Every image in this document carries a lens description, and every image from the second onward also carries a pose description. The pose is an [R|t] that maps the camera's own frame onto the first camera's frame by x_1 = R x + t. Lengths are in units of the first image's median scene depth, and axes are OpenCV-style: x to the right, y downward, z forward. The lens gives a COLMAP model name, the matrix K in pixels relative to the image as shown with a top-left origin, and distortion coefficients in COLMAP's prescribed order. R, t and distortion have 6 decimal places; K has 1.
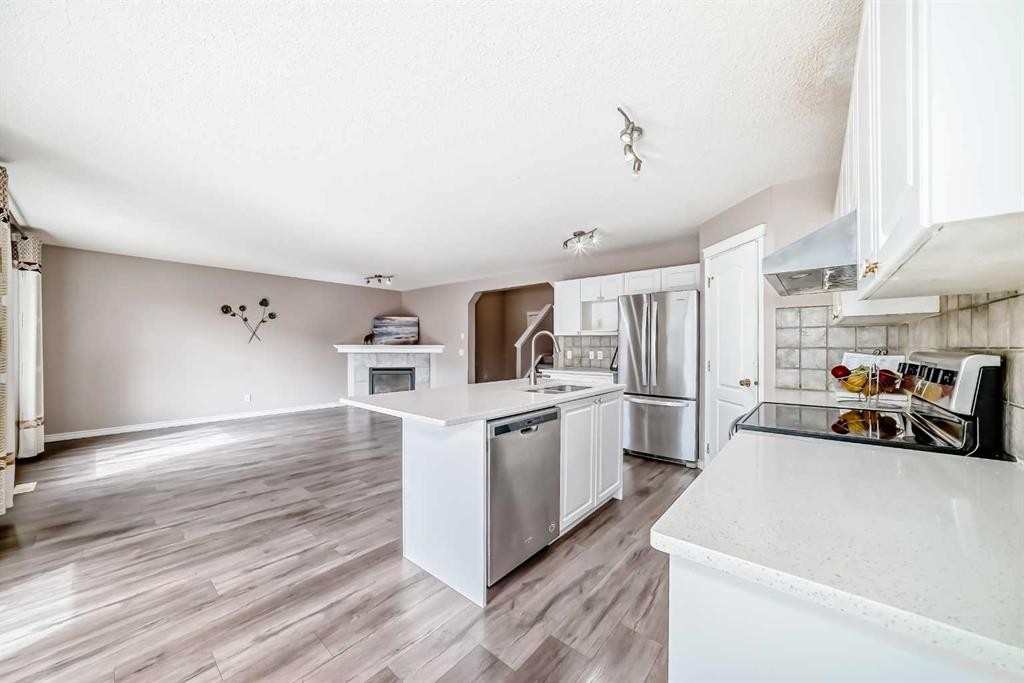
lens RADIAL K [[362.8, 0, 514.3], [0, 362.8, 340.6], [0, 0, 1]] dist [-0.023192, 0.006370]
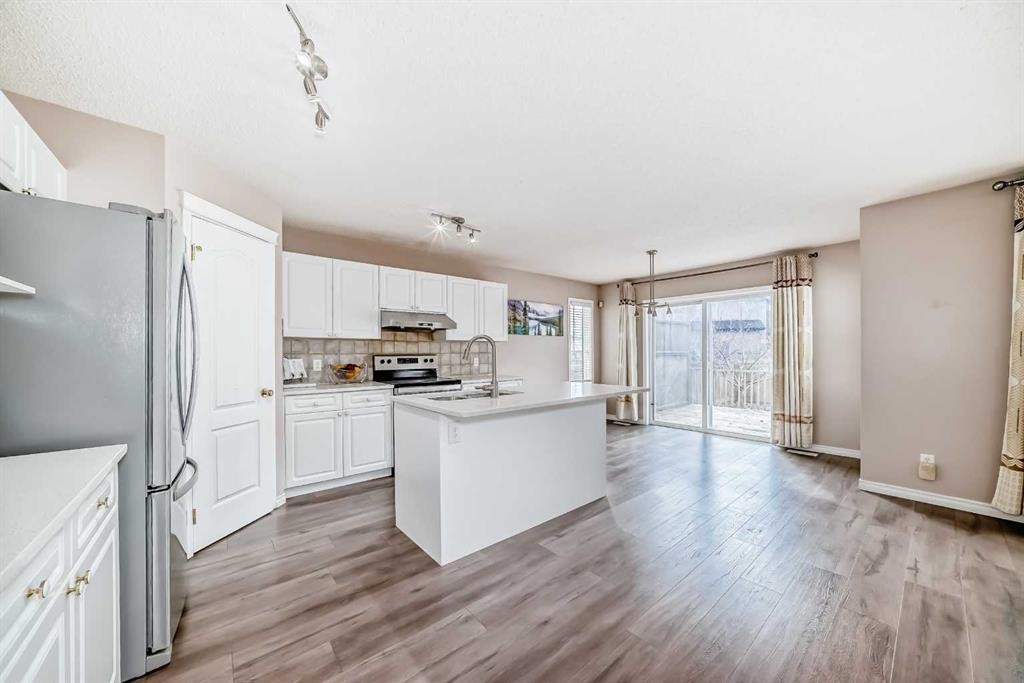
lens RADIAL K [[362.8, 0, 512.0], [0, 362.8, 355.1], [0, 0, 1]] dist [-0.023192, 0.006370]
pose [[-0.984466, 0.002030, 0.175563, -0.100625], [0.000570, 0.999965, -0.008362, 0.020834], [-0.175574, -0.008132, -0.984433, 1.346360]]
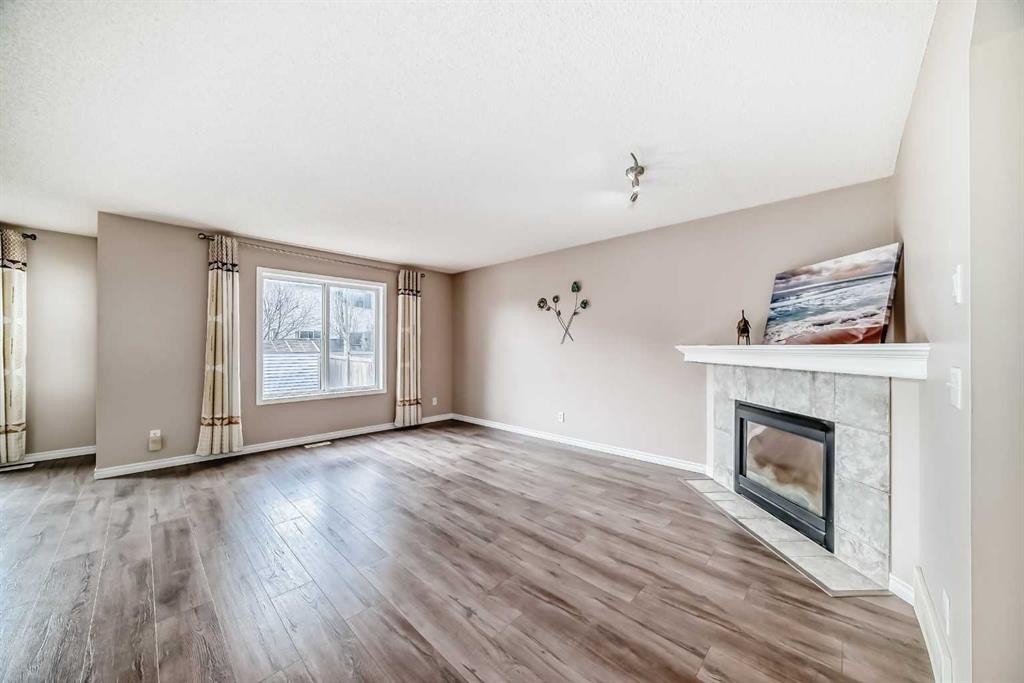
lens RADIAL K [[362.8, 0, 514.2], [0, 362.8, 344.7], [0, 0, 1]] dist [-0.023192, 0.006370]
pose [[-0.063681, -0.010383, -0.997916, 0.040258], [0.013820, 0.999841, -0.011285, 0.023466], [0.997875, -0.014509, -0.063528, 1.452163]]
